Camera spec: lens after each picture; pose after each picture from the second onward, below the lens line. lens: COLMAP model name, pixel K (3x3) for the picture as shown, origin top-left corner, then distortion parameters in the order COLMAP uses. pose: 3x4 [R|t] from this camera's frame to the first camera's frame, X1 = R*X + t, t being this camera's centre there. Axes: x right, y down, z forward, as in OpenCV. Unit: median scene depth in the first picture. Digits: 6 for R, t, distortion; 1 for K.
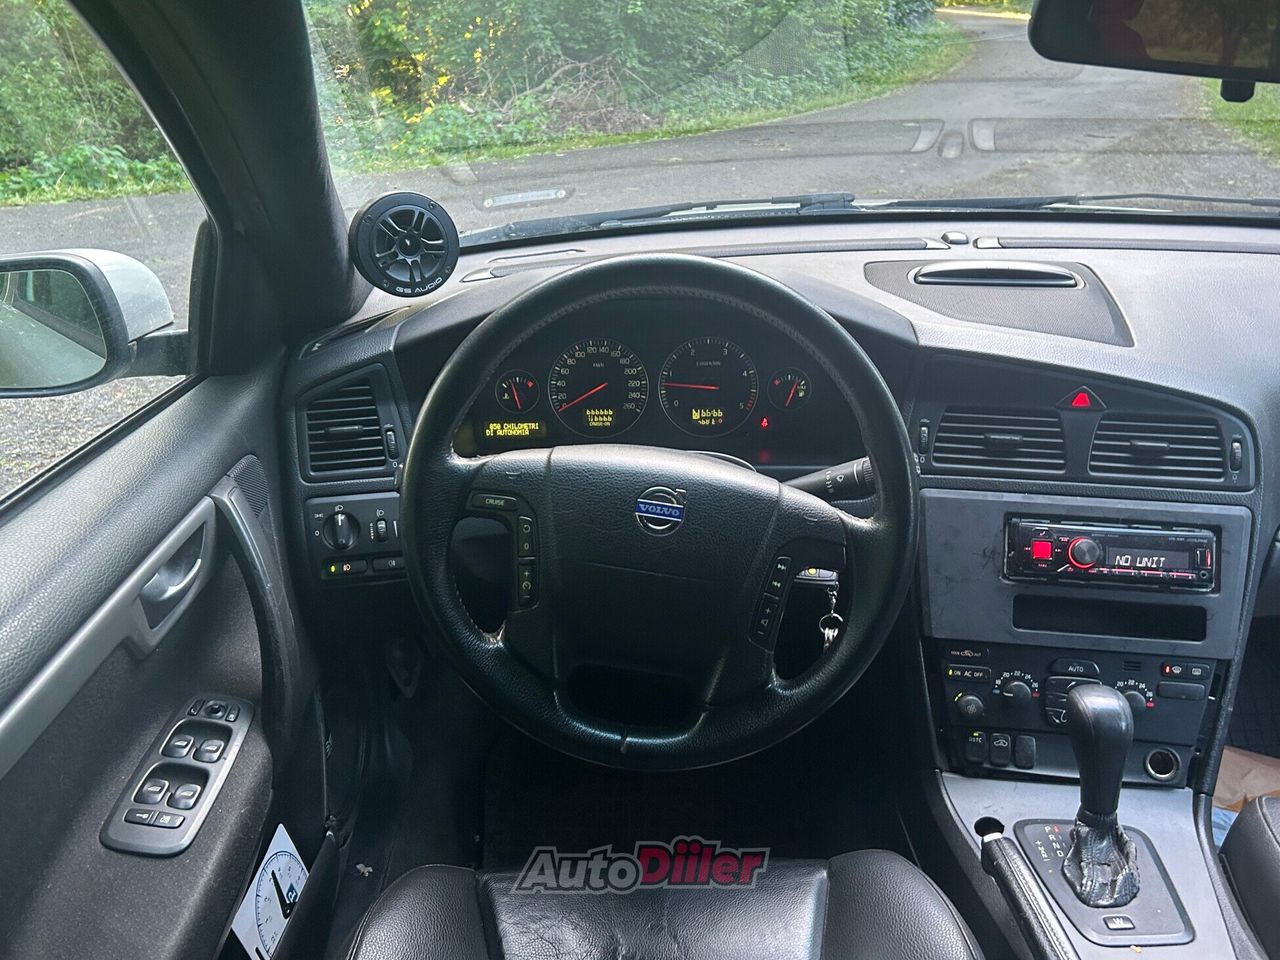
lens RADIAL K [[1085.1, 0, 640.0], [0, 1085.1, 480.0], [0, 0, 1]] dist [0.039617, -0.002120]
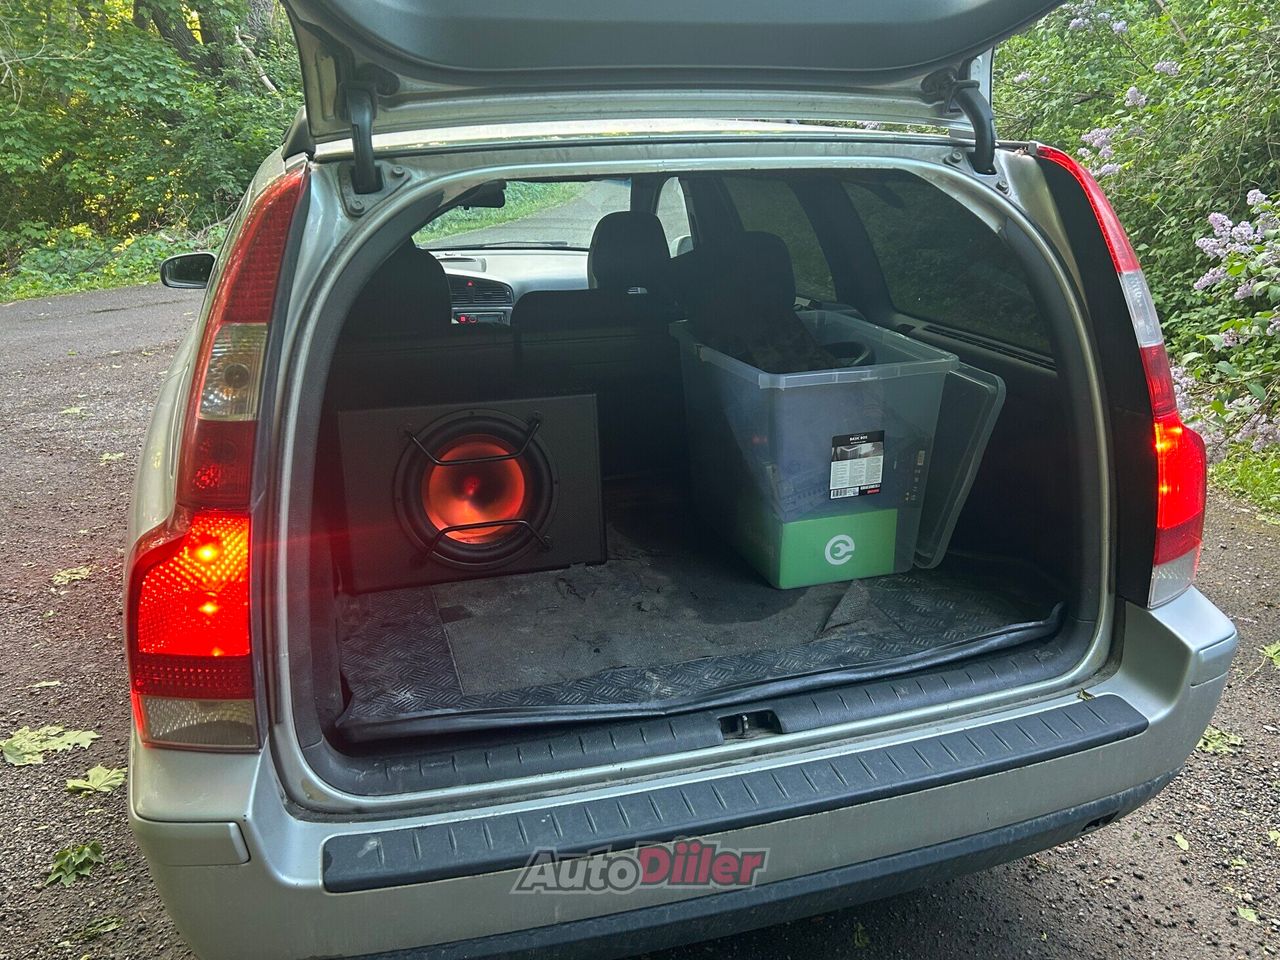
lens RADIAL K [[1085.1, 0, 640.0], [0, 1085.1, 480.0], [0, 0, 1]] dist [0.039617, -0.002120]
pose [[0.956740, -0.095980, 0.274656, -0.014857], [0.124879, 0.988108, -0.089705, 0.093703], [-0.262780, 0.120124, 0.957349, -0.254560]]
